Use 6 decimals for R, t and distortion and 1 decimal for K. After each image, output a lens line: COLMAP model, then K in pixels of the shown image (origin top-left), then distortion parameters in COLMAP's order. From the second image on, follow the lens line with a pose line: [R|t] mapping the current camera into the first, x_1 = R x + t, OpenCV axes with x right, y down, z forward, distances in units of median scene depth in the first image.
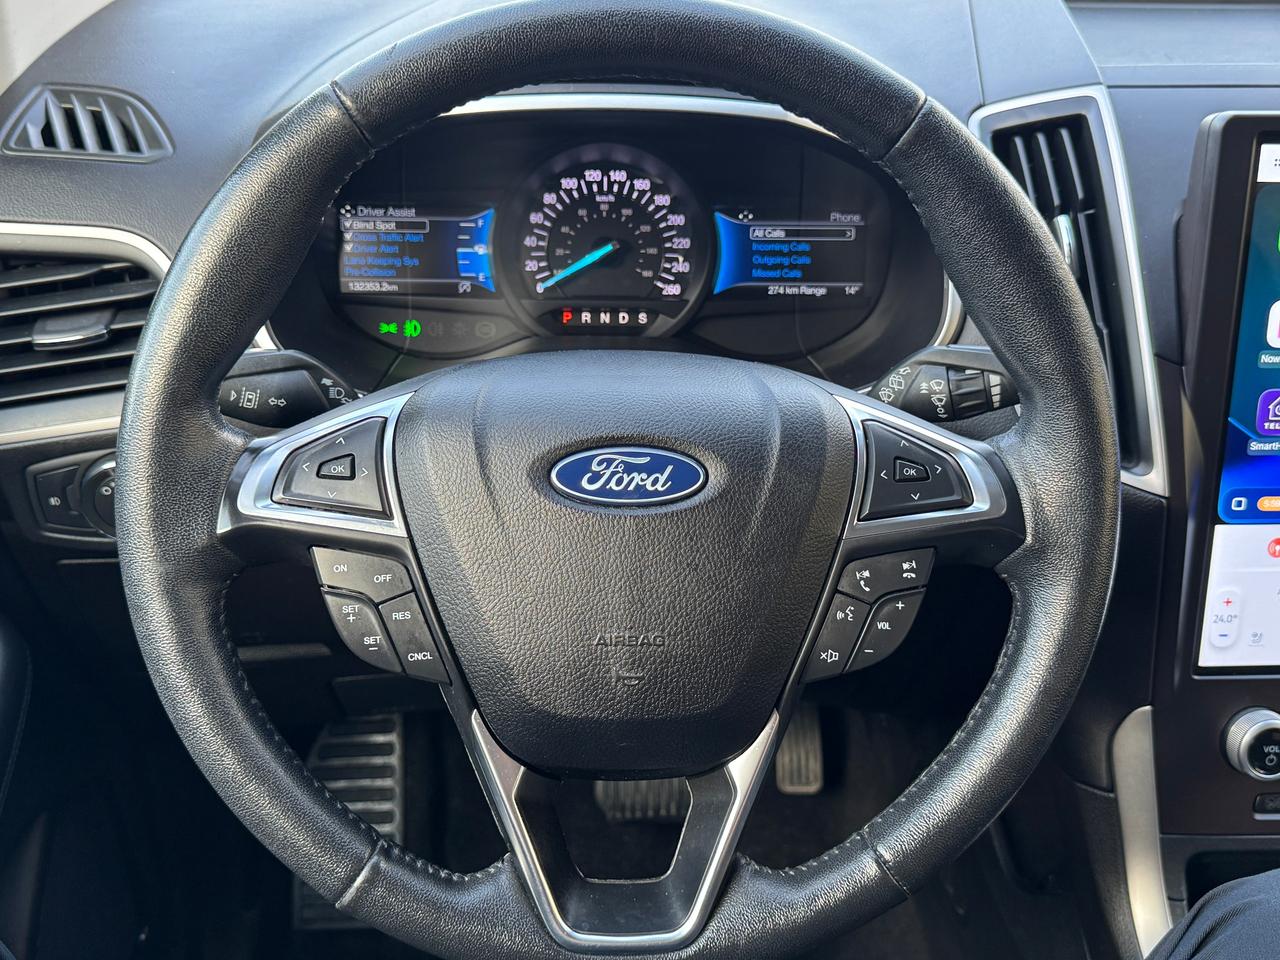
lens RADIAL K [[1319.0, 0, 634.1], [0, 1319.0, 479.4], [0, 0, 1]] dist [-0.038214, 0.000000]
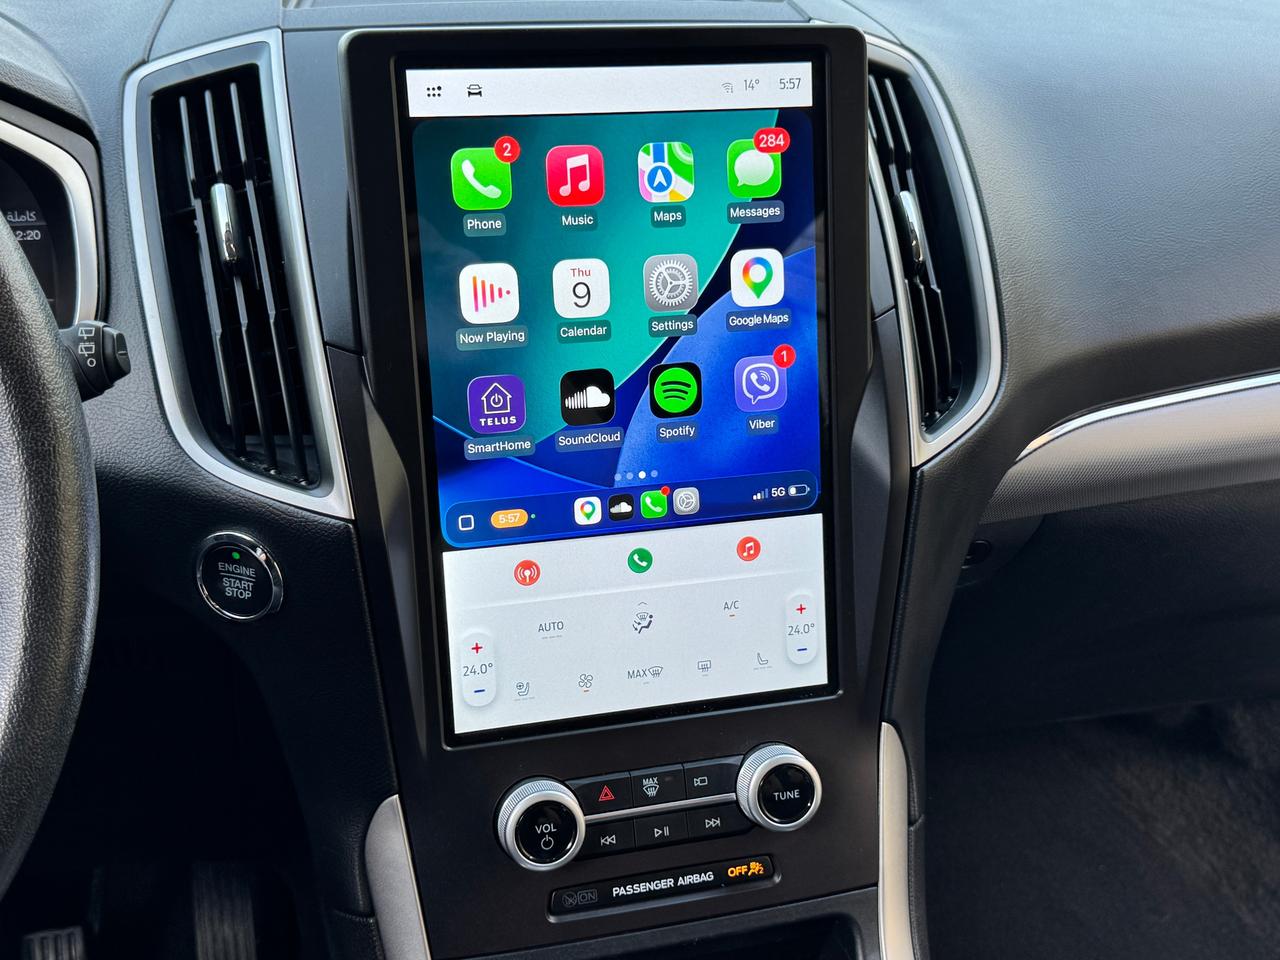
lens RADIAL K [[1452.8, 0, 640.1], [0, 1452.8, 479.1], [0, 0, 1]] dist [0.085738, 0.000000]
pose [[0.972270, -0.090197, 0.215766, 0.375660], [0.110287, 0.990434, -0.082932, 0.077750], [-0.206221, 0.104429, 0.972917, 0.108028]]
